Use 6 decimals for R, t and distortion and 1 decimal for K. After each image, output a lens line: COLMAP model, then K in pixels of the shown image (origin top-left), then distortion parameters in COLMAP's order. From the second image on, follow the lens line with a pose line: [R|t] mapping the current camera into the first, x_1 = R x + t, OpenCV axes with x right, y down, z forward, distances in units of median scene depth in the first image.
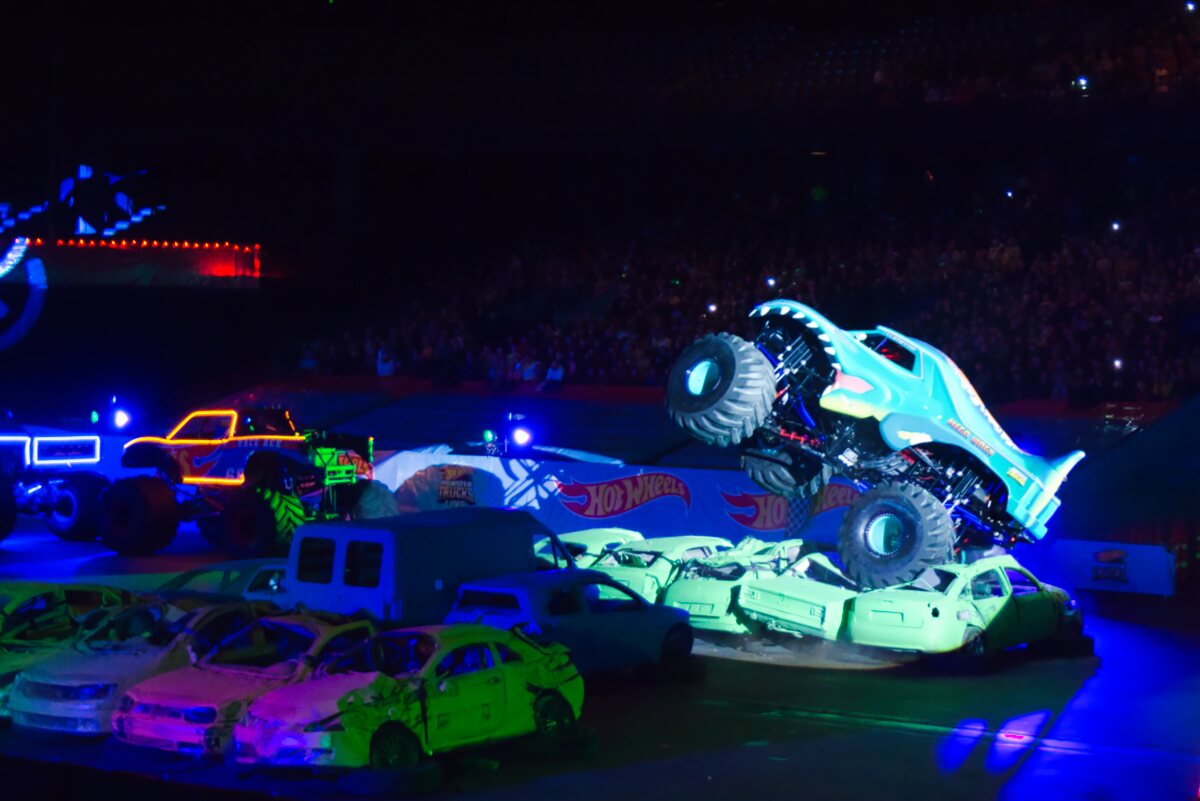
lens RADIAL K [[2090.4, 0, 596.7], [0, 2090.4, 404.1], [0, 0, 1]] dist [0.101132, 0.000000]
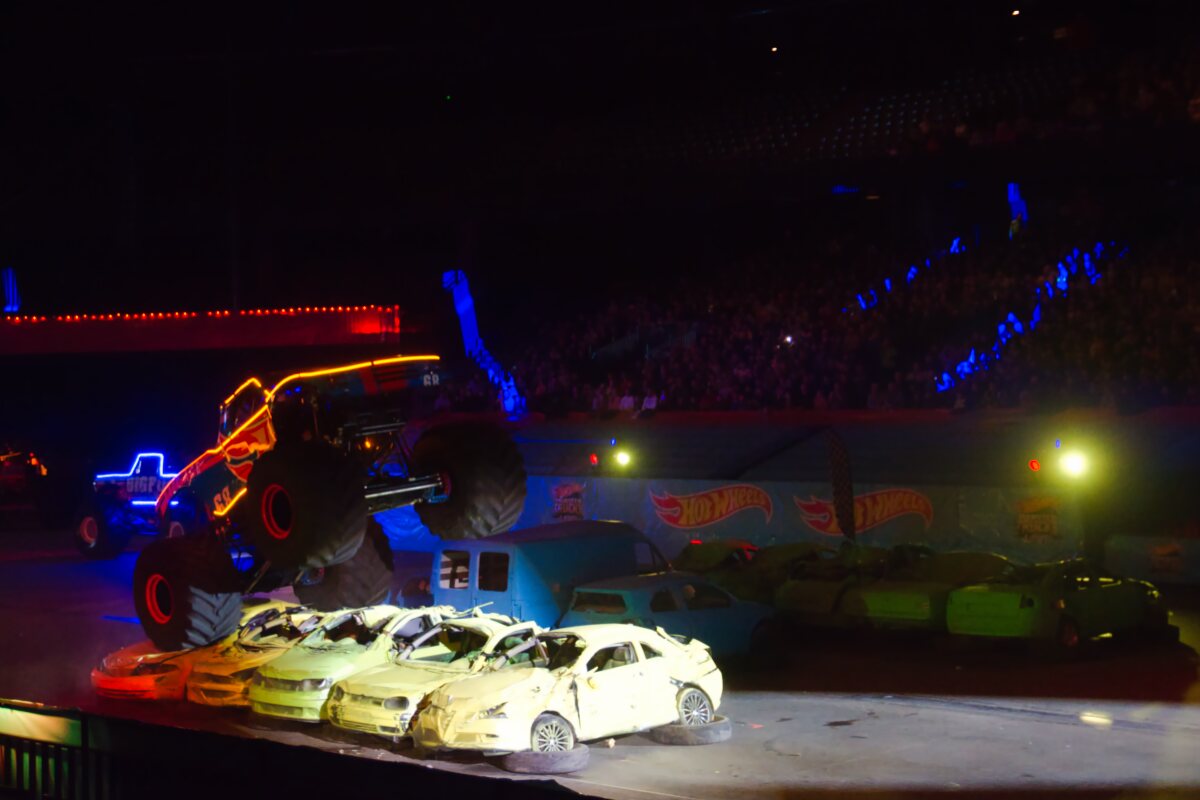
lens RADIAL K [[2006.6, 0, 592.5], [0, 2006.6, 395.4], [0, 0, 1]] dist [0.095879, 0.000000]
pose [[0.968283, -0.042745, -0.246171, 0.222737], [0.037052, 0.998929, -0.027713, 0.010830], [0.247092, 0.017713, 0.968830, -0.079857]]
